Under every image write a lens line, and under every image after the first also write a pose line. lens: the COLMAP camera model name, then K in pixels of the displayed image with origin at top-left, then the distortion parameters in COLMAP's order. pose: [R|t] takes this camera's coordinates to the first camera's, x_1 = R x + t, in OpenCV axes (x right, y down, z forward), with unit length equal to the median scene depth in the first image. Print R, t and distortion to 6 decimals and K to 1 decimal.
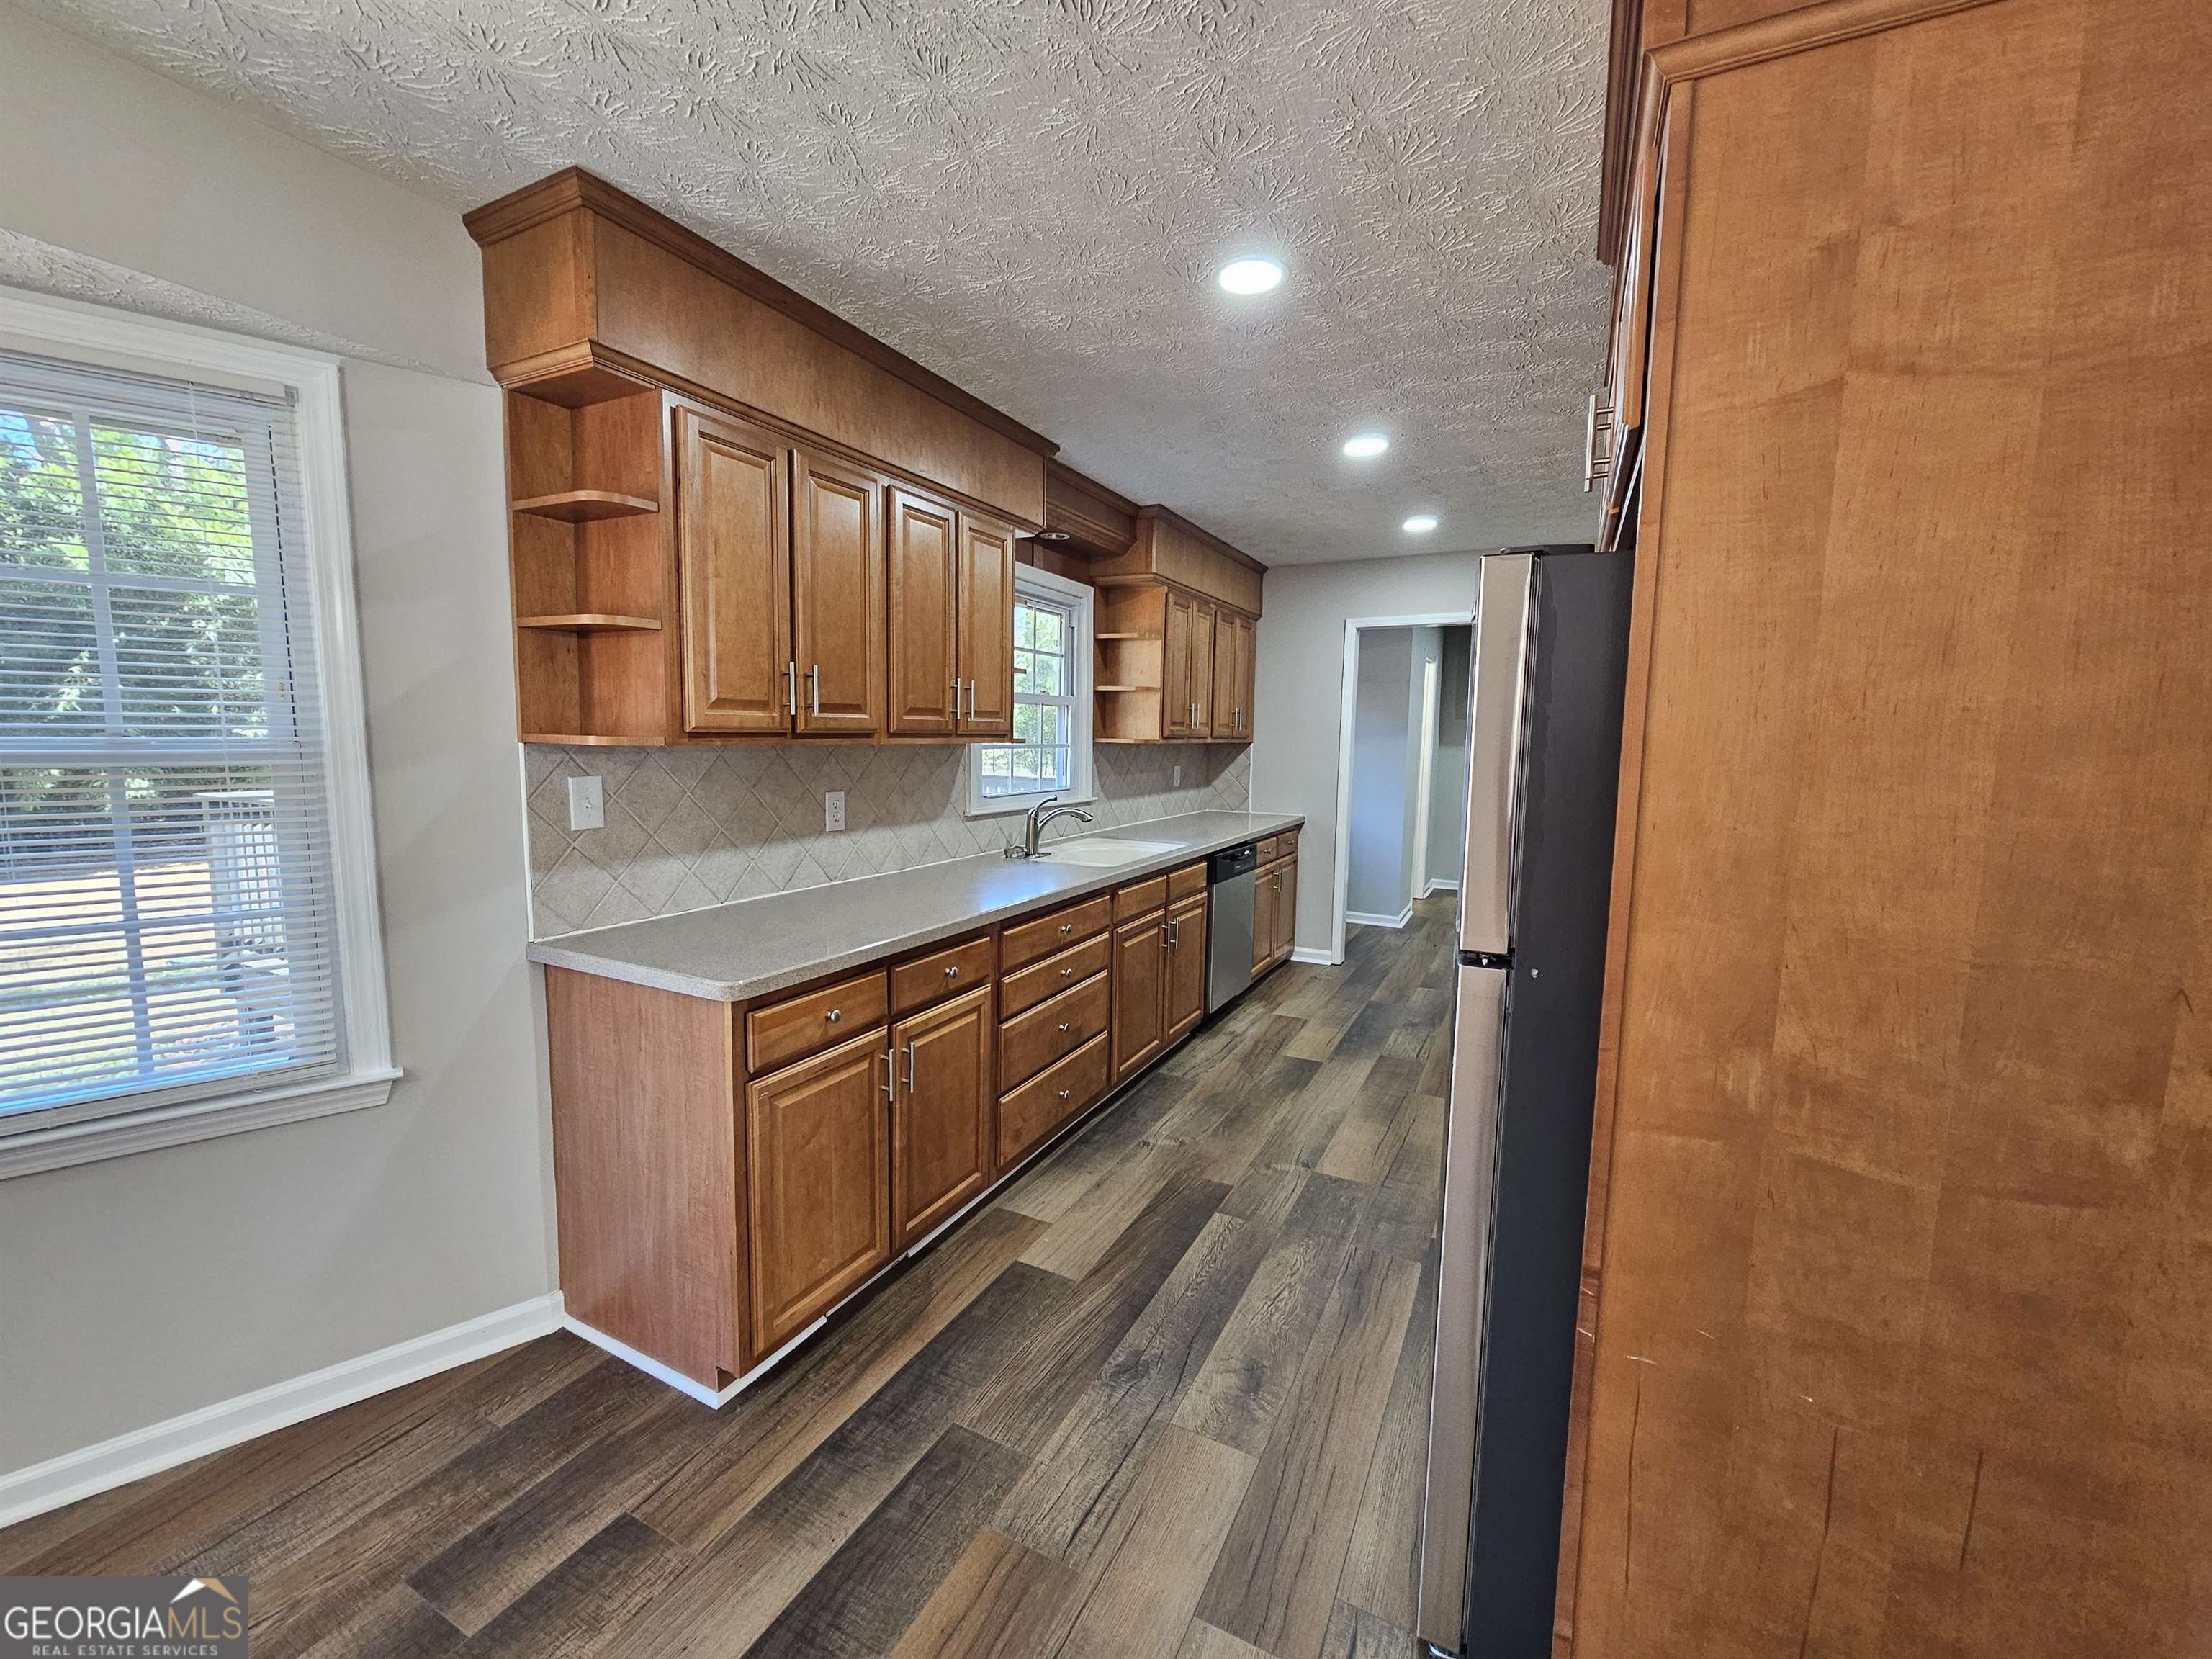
lens RADIAL K [[901.2, 0, 1101.1], [0, 901.2, 824.4], [0, 0, 1]] dist [-0.001487, 0.000101]
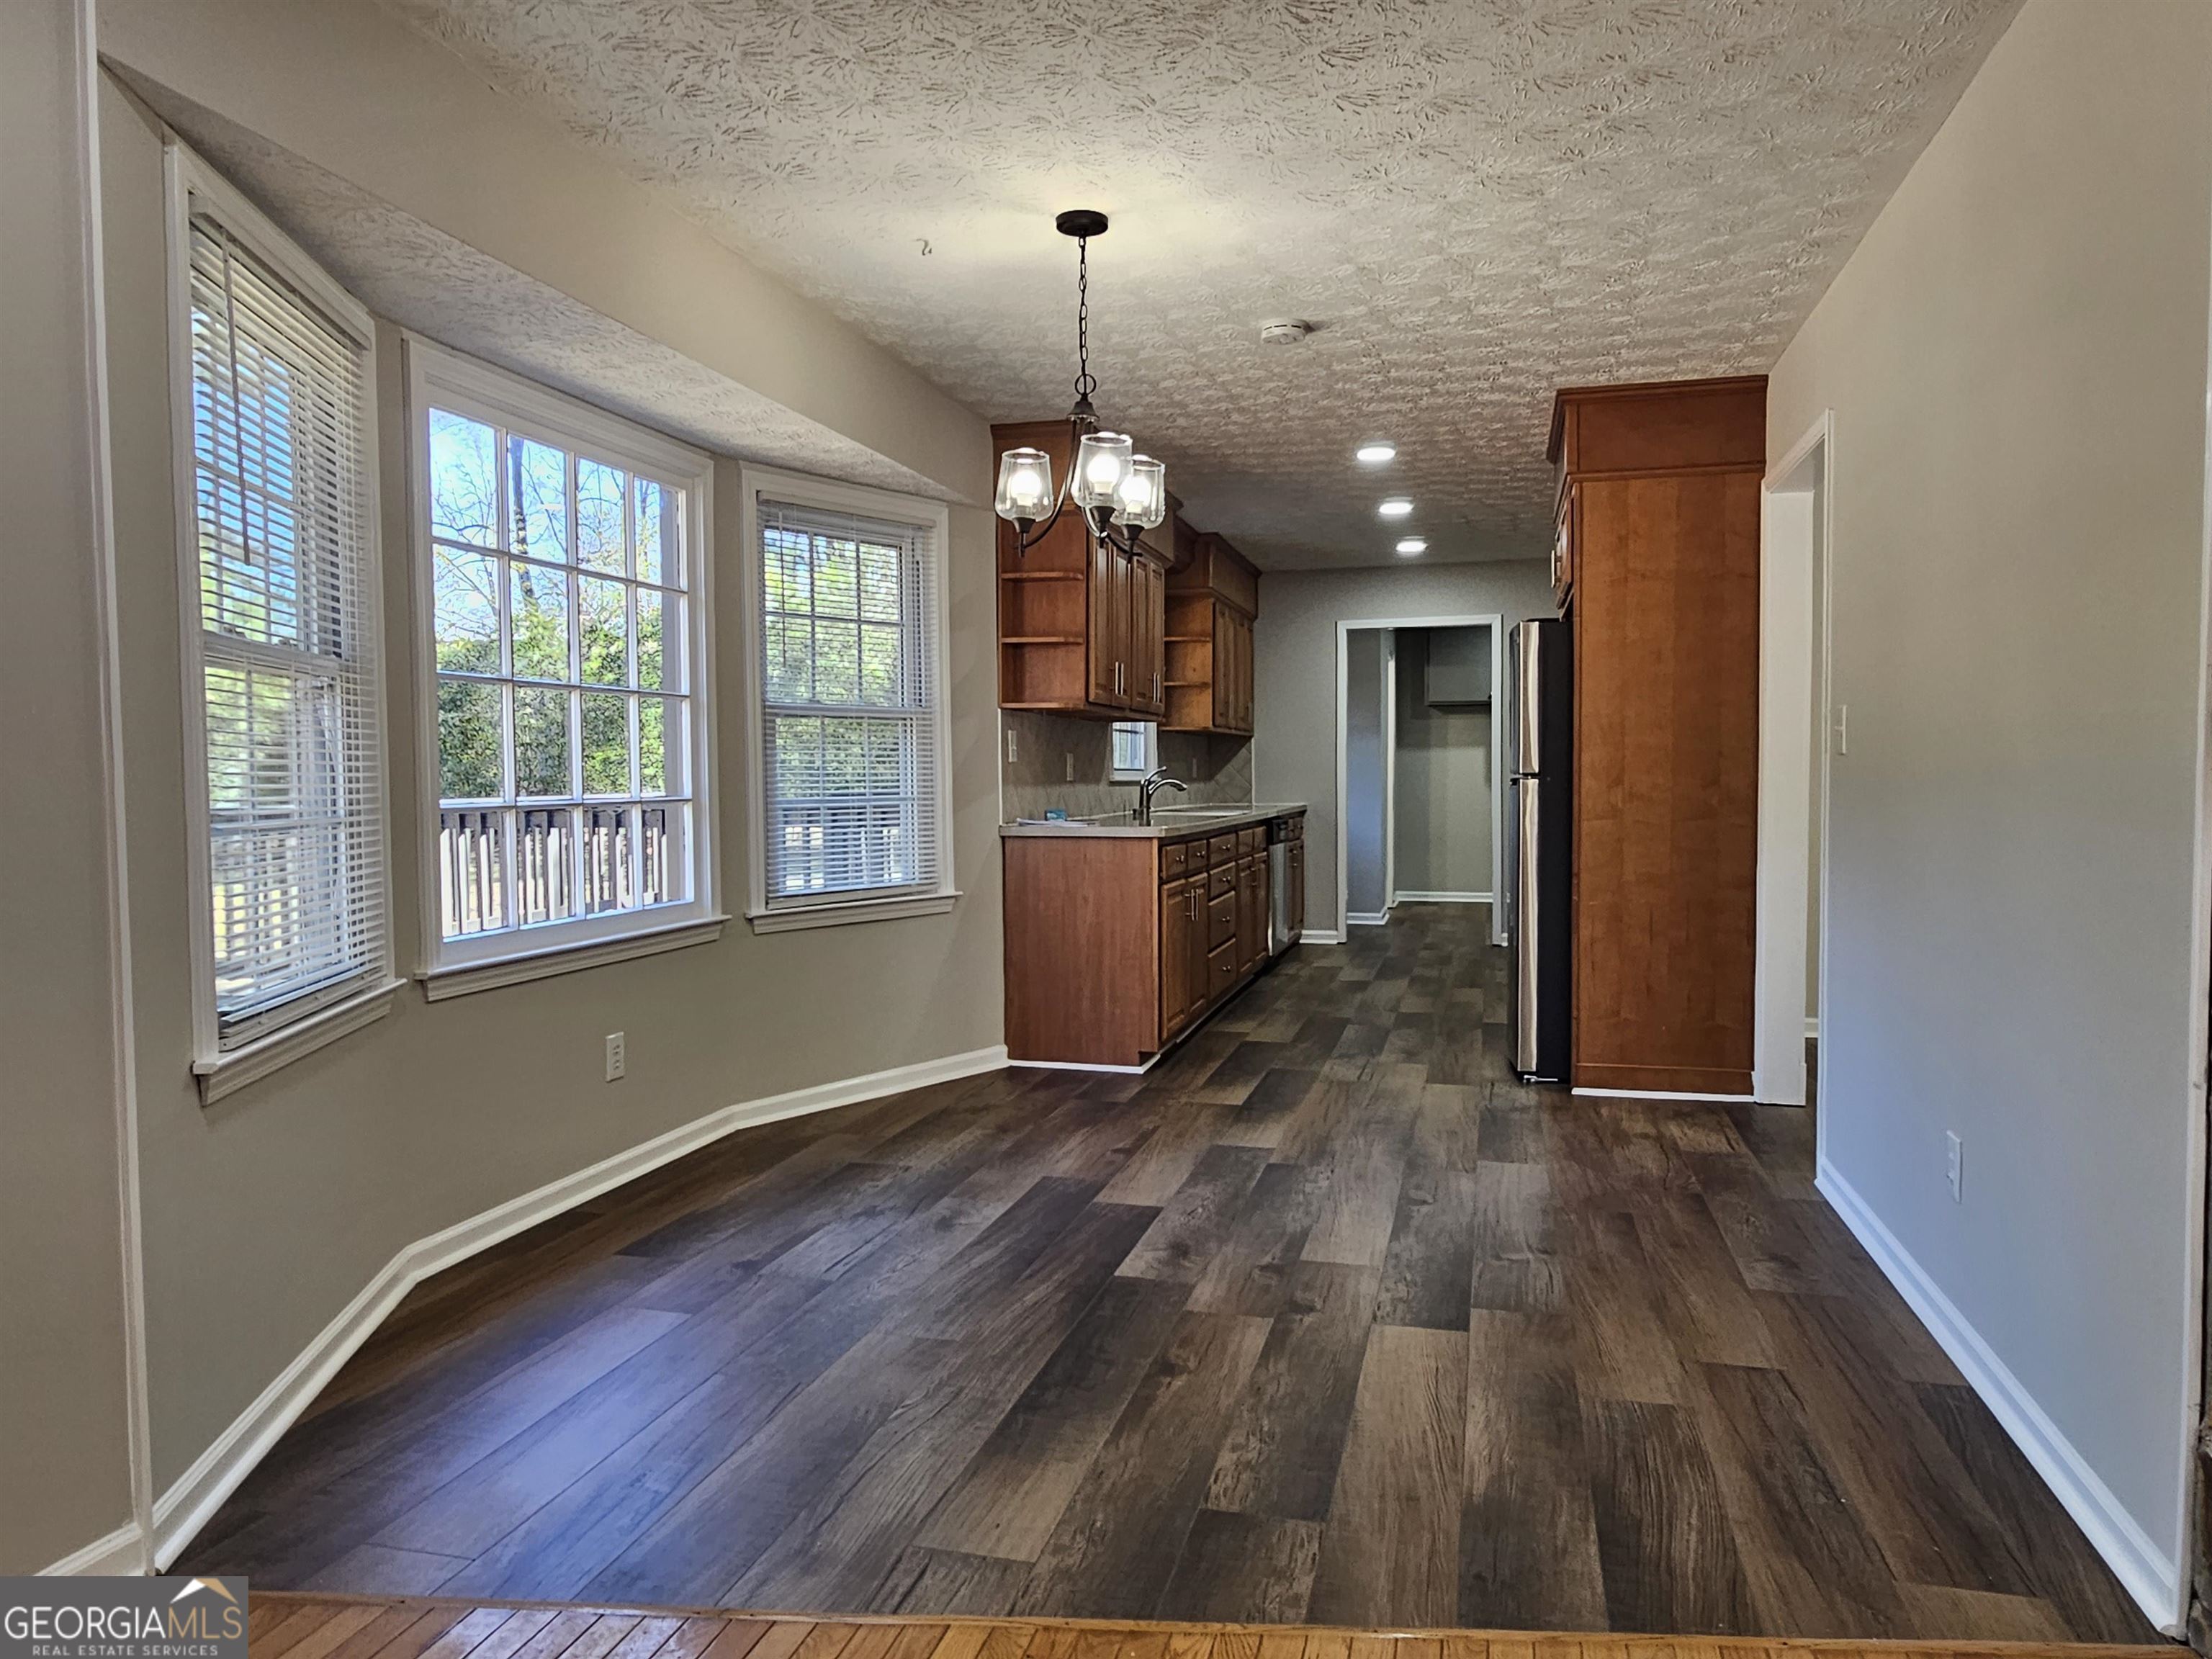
lens RADIAL K [[1495.8, 0, 1115.9], [0, 1495.8, 822.5], [0, 0, 1]] dist [0.009398, 0.002697]
pose [[0.974747, -0.027256, 0.221642, -0.804473], [0.042702, 0.996958, -0.065199, 0.244828], [-0.219191, 0.073017, 0.972946, -1.384631]]
